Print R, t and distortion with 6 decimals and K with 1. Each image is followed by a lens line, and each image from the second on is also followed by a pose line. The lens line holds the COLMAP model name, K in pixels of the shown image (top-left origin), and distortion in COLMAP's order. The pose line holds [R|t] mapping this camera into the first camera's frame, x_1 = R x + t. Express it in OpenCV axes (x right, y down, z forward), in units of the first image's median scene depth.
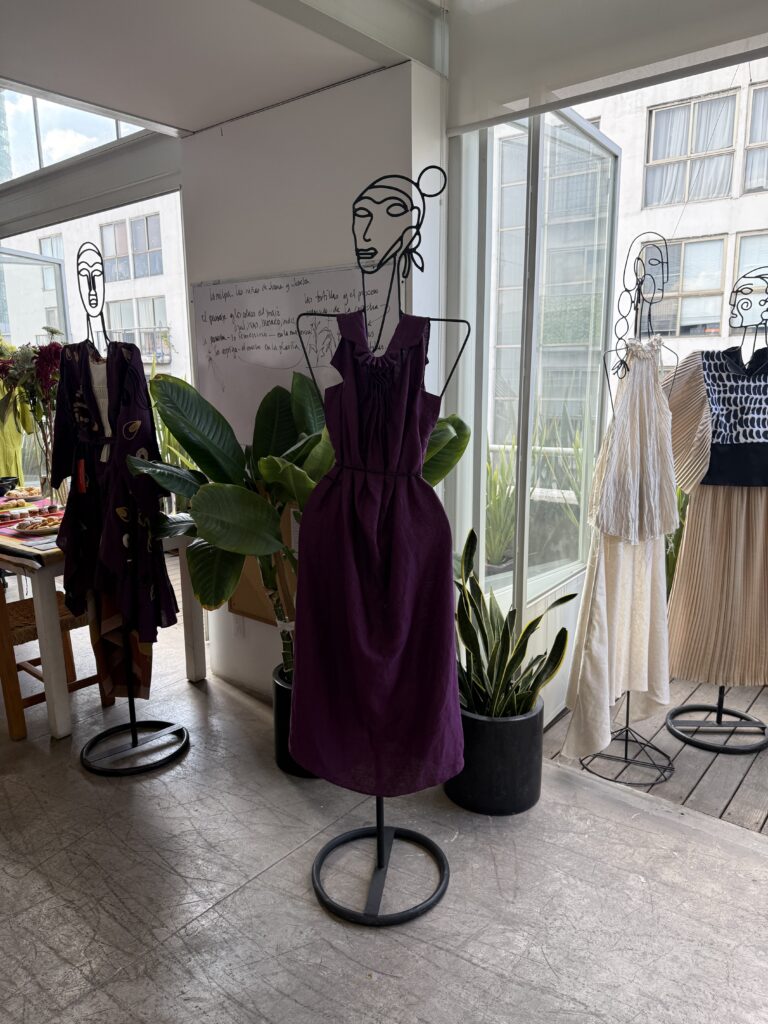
lens RADIAL K [[738.6, 0, 381.9], [0, 738.6, 506.7], [0, 0, 1]] dist [0.073531, -0.091808]
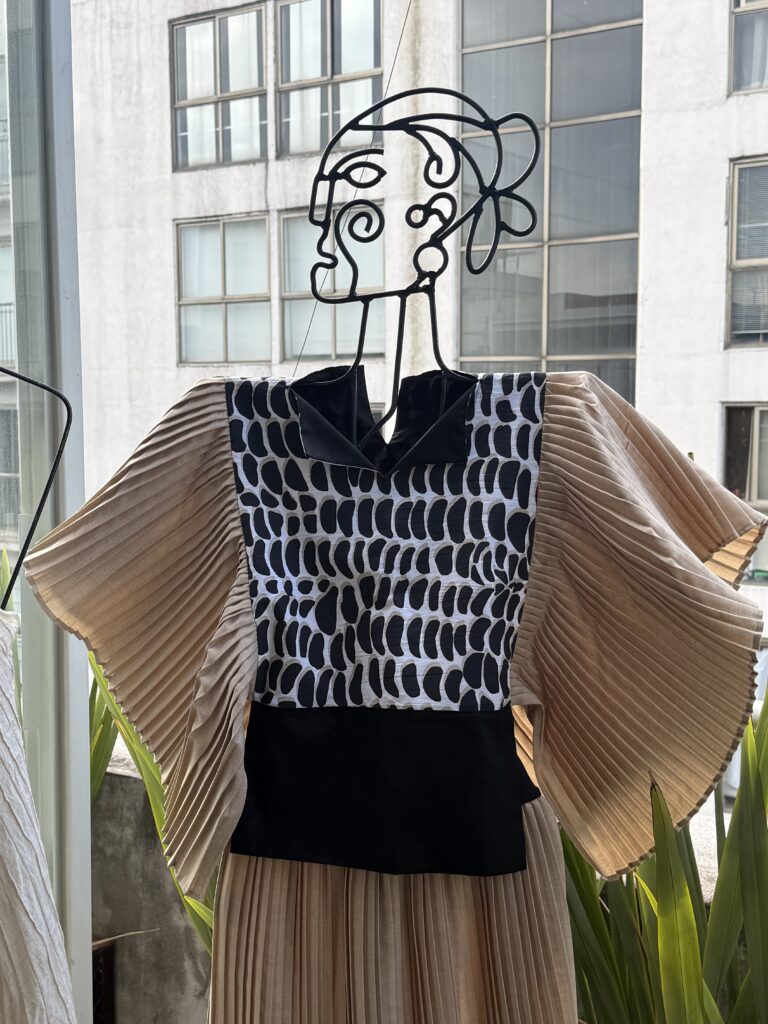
lens RADIAL K [[1394.1, 0, 382.4], [0, 1394.1, 521.3], [0, 0, 1]] dist [0.106486, 0.000000]
pose [[0.998598, -0.000333, 0.052931, 0.460777], [0.005107, 0.995922, -0.090075, -0.107582], [-0.052685, 0.090219, 0.994527, 0.476259]]
